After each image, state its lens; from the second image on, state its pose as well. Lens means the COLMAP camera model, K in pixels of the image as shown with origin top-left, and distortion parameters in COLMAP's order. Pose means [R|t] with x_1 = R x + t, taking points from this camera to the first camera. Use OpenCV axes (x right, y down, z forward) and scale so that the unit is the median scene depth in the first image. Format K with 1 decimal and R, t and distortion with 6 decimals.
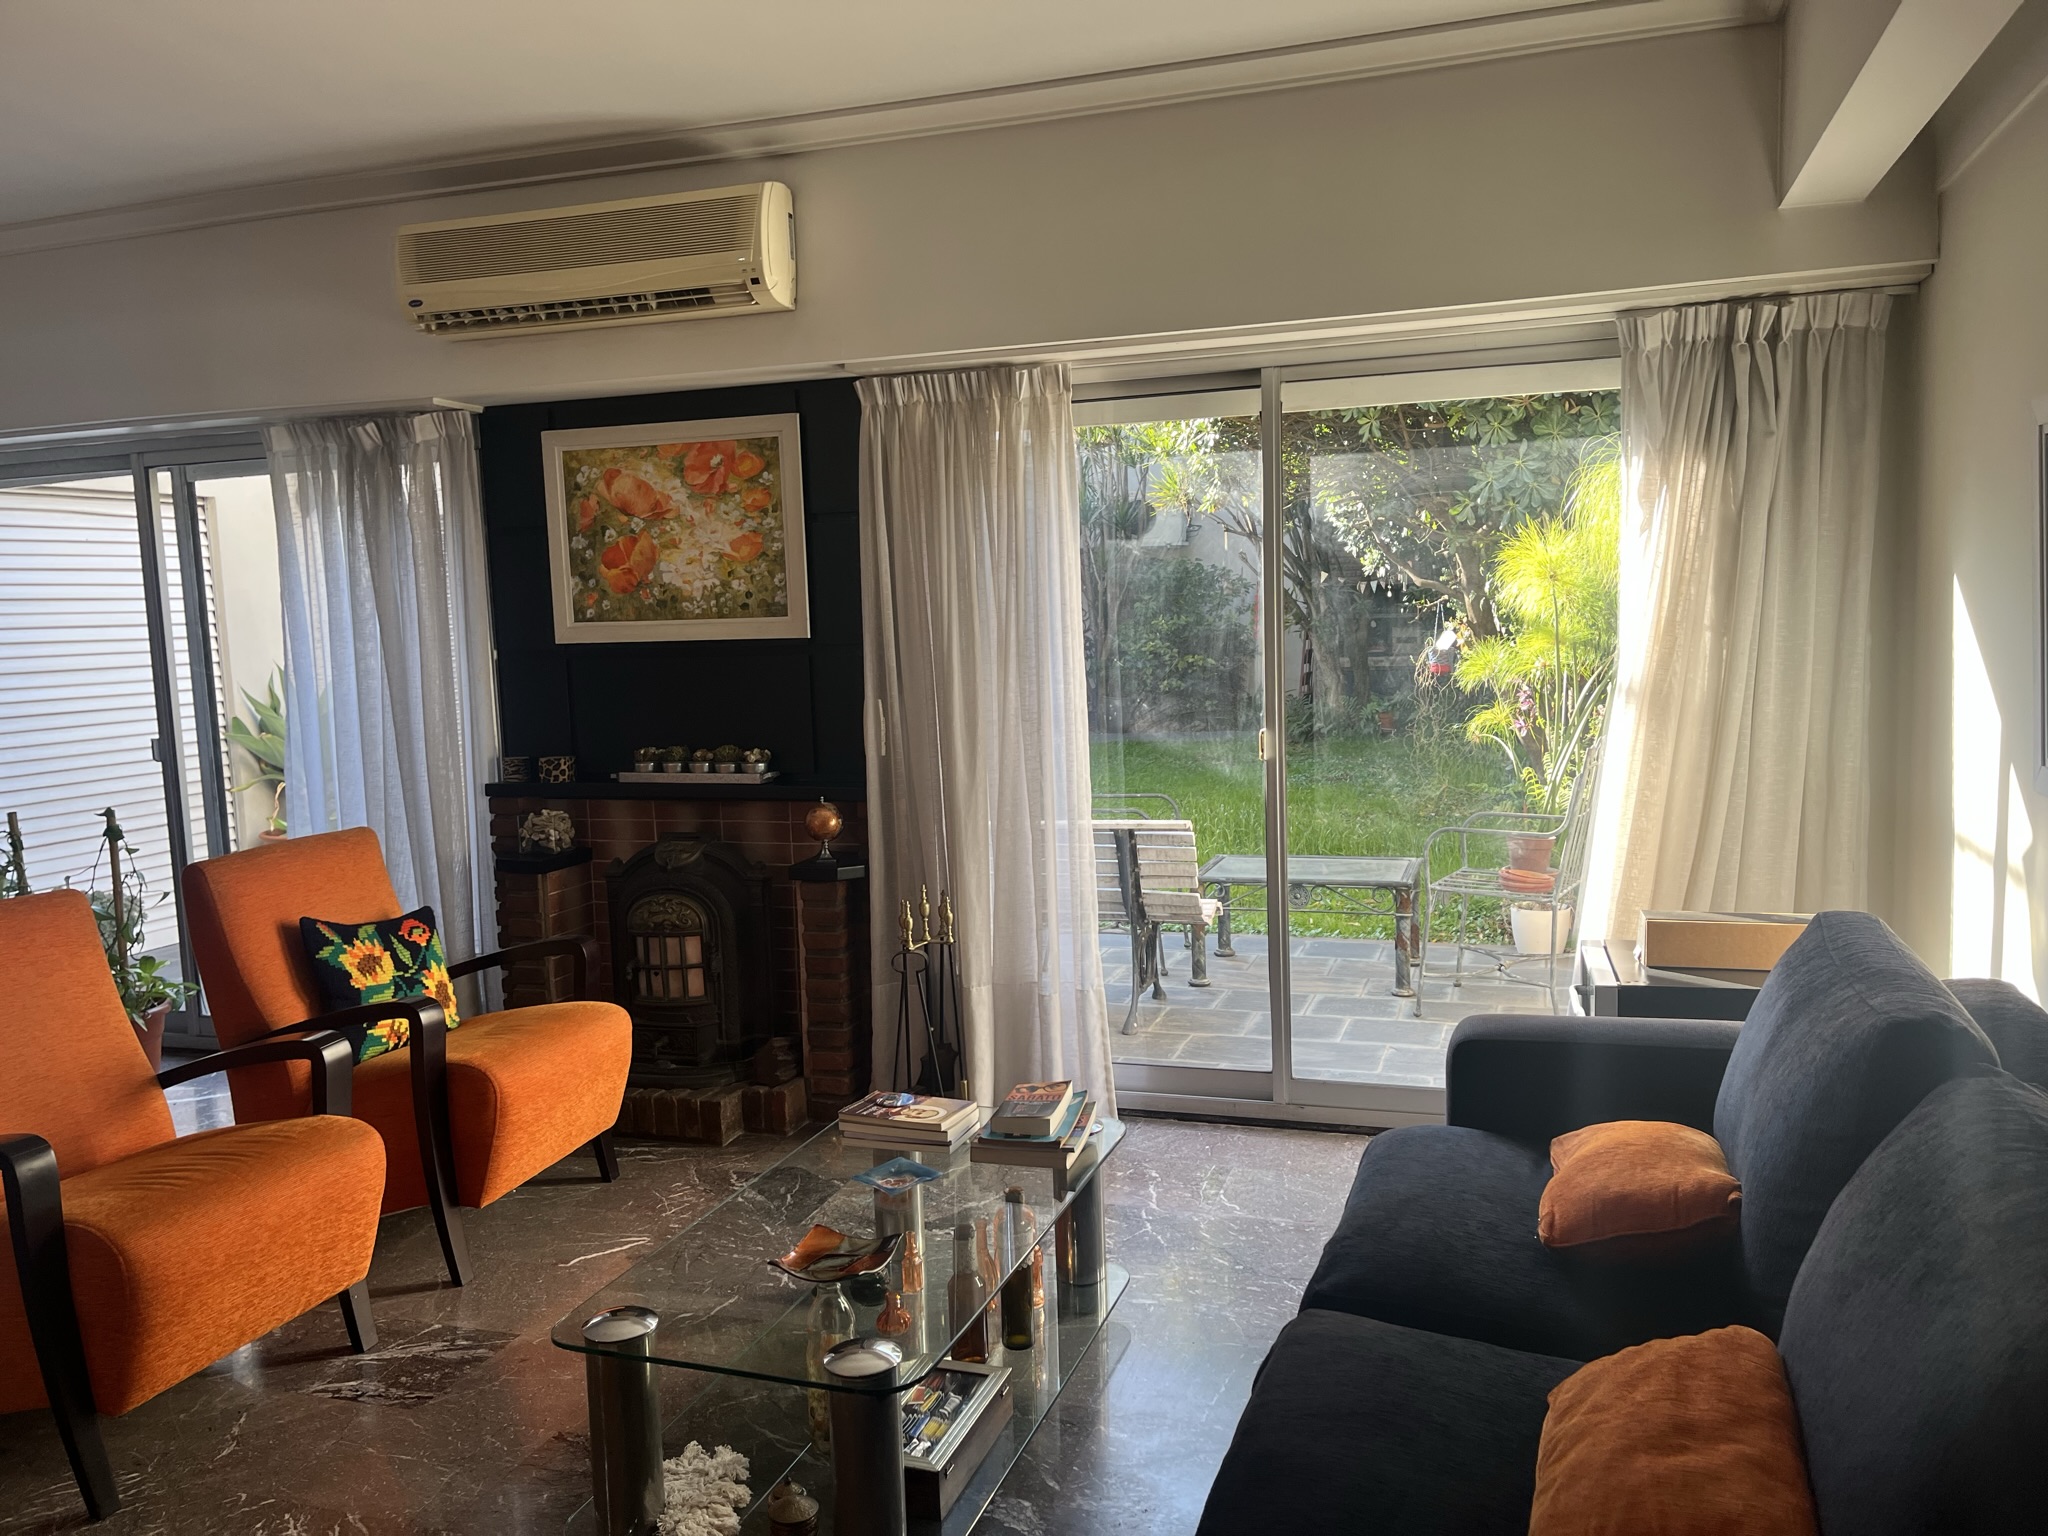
lens RADIAL K [[1543.0, 0, 1033.9], [0, 1543.0, 781.7], [0, 0, 1]] dist [0.037459, -0.047114]
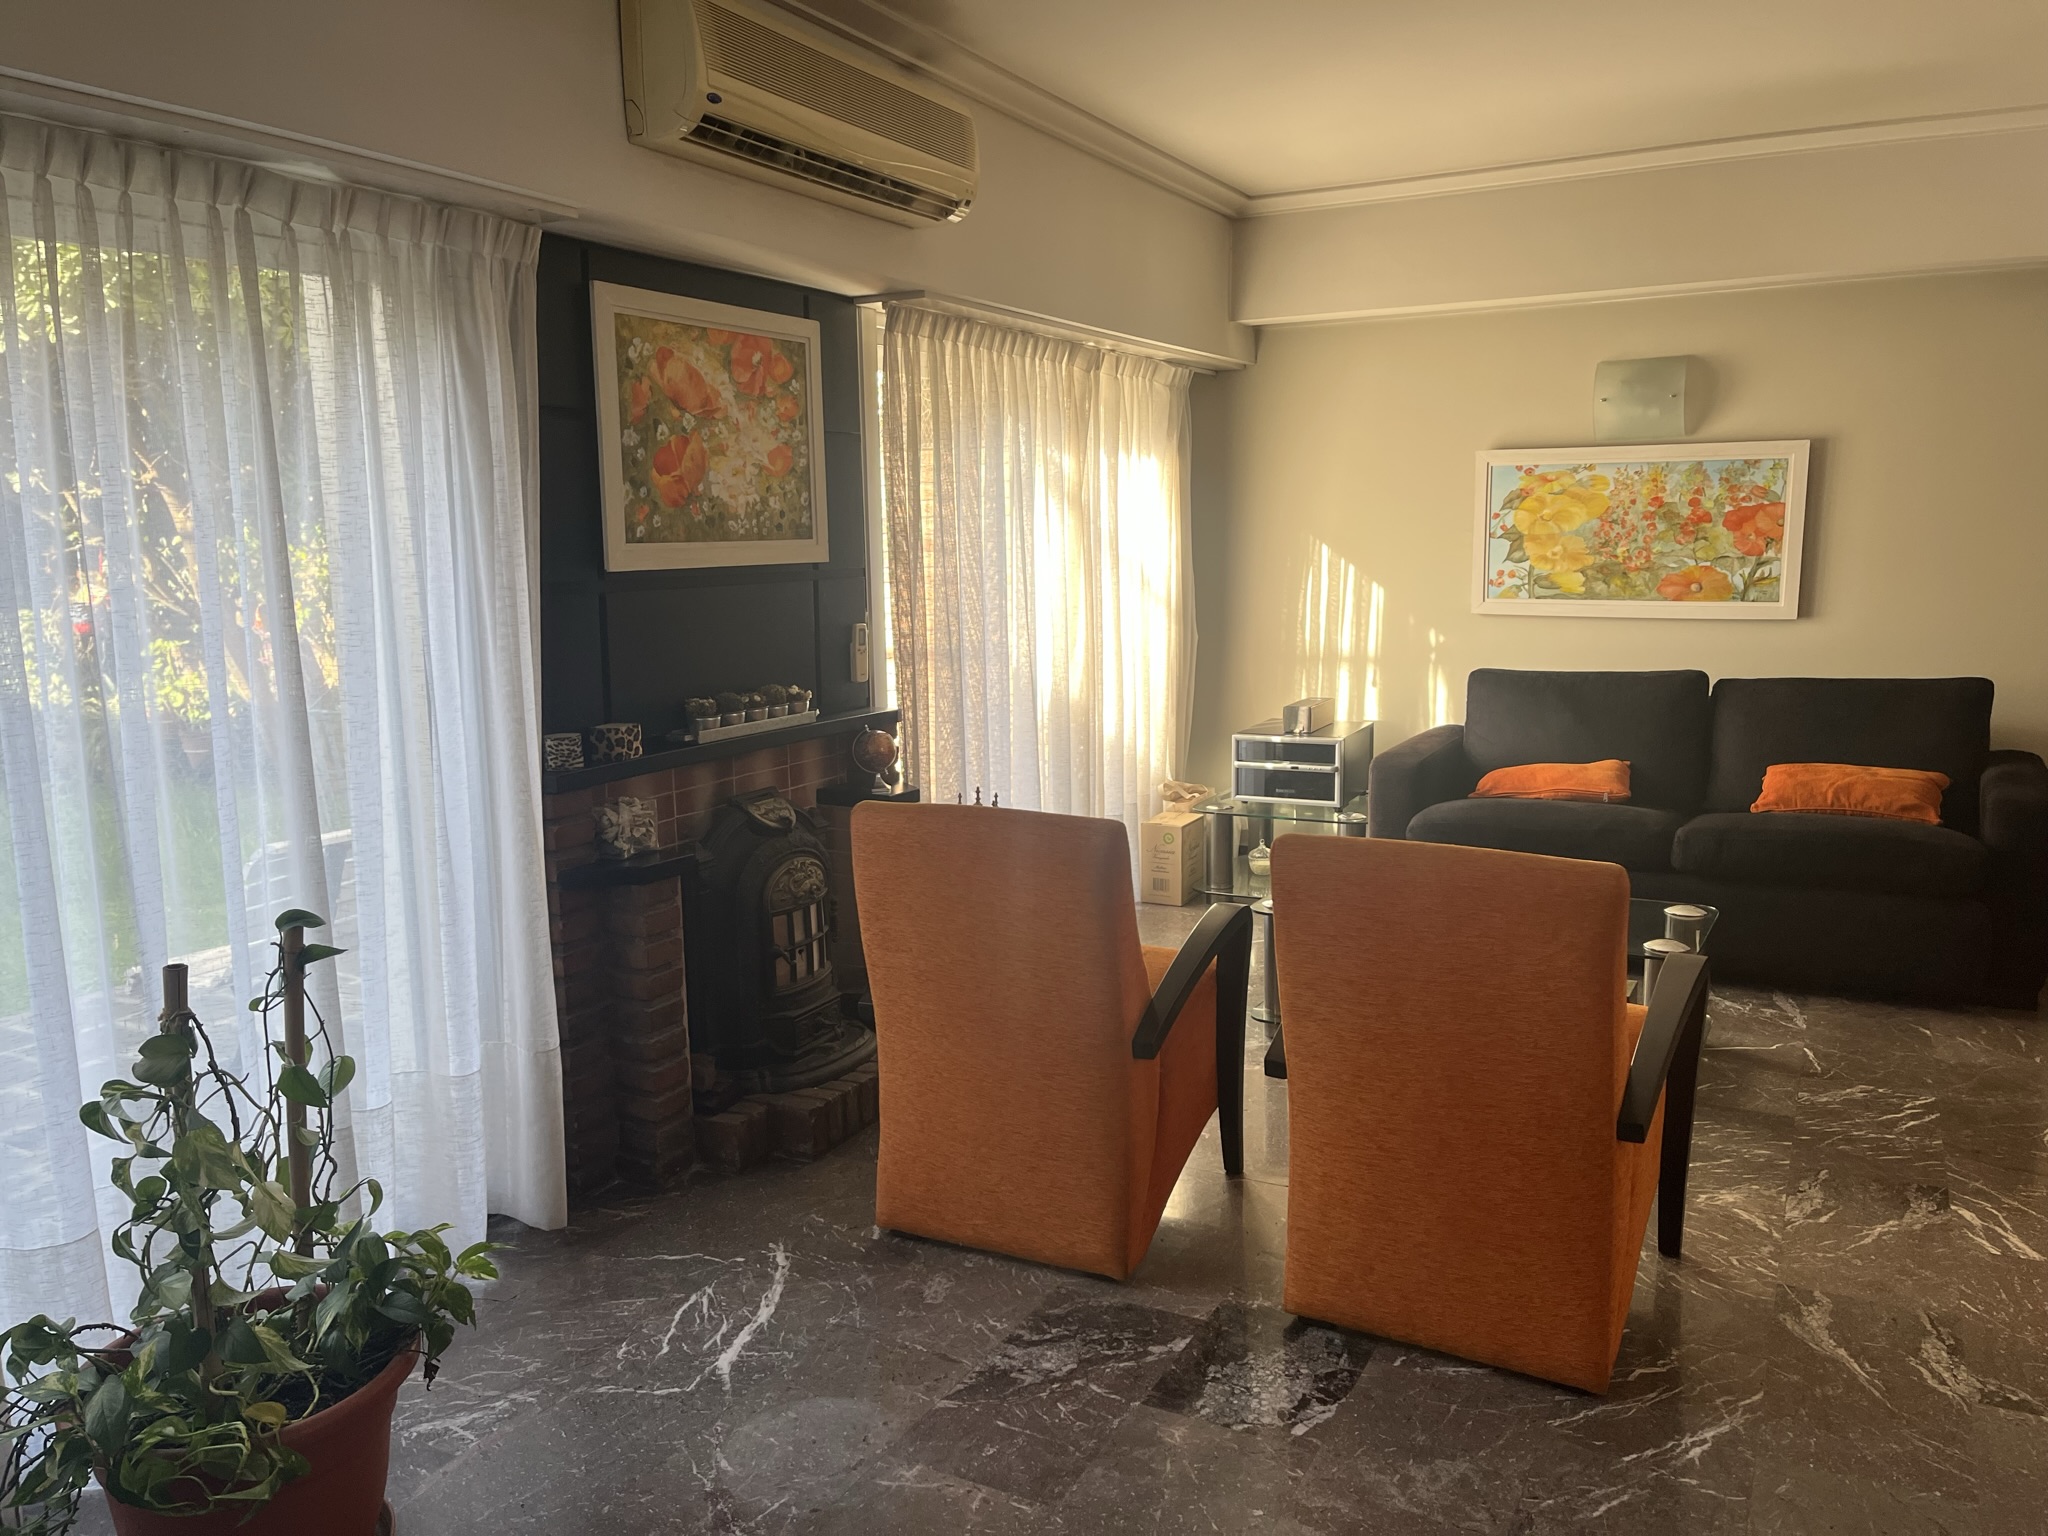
lens RADIAL K [[1543.0, 0, 1034.2], [0, 1543.0, 778.4], [0, 0, 1]] dist [0.037459, -0.047114]
pose [[0.186424, -0.132735, 0.973462, -1.037807], [0.118936, 0.986593, 0.111749, -0.051713], [-0.975244, 0.094947, 0.199712, 0.682852]]
